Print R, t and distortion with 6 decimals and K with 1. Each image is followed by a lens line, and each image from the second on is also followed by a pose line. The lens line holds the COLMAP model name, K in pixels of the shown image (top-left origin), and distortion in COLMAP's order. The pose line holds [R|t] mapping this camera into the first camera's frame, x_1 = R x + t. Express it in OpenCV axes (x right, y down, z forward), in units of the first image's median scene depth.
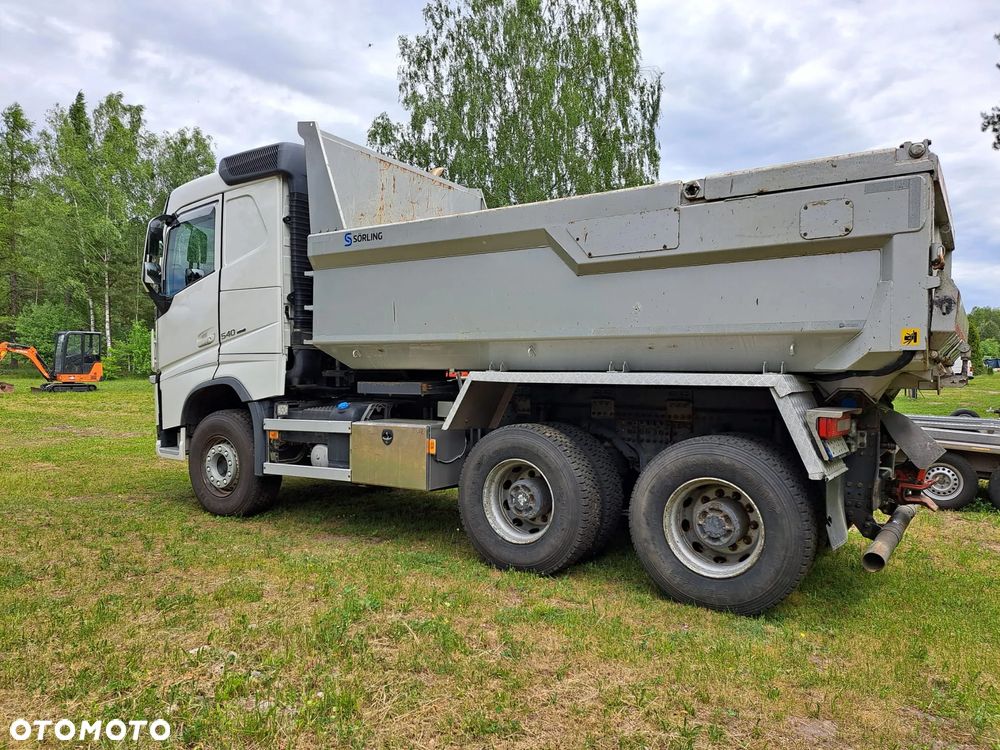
lens RADIAL K [[726.4, 0, 484.3], [0, 726.4, 351.8], [0, 0, 1]] dist [0.025352, -0.018633]
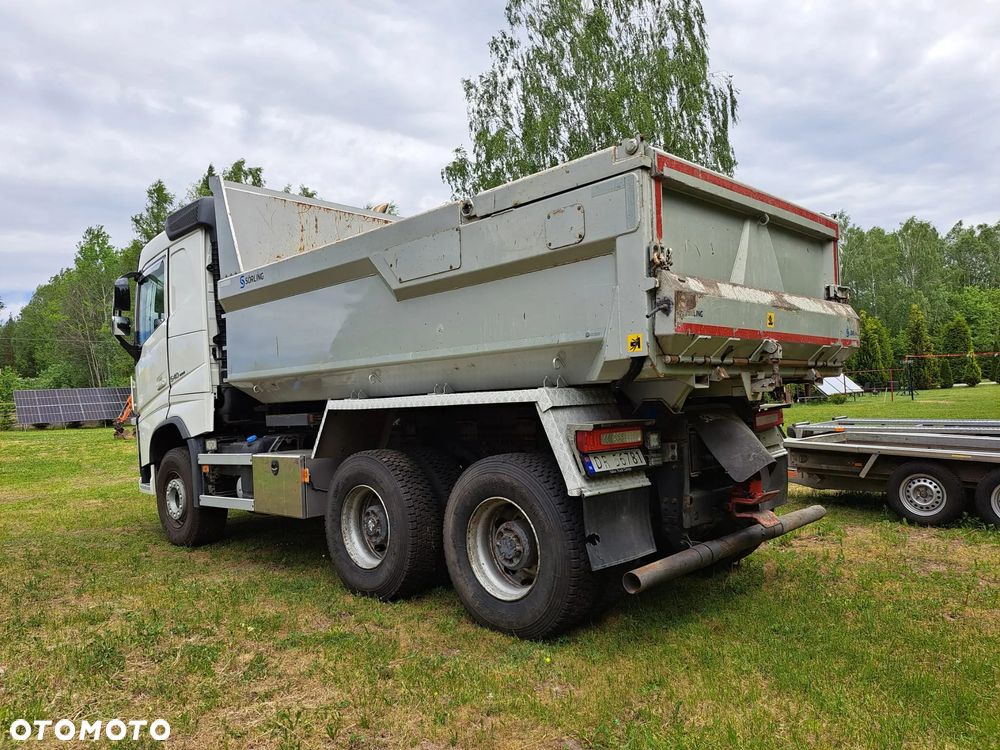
lens RADIAL K [[726.4, 0, 479.8], [0, 726.4, 354.2], [0, 0, 1]] dist [0.025352, -0.018633]
pose [[0.982159, -0.063040, -0.177171, 0.323099], [0.056996, 0.997612, -0.039006, 0.011875], [0.179206, 0.028213, 0.983407, 0.019483]]
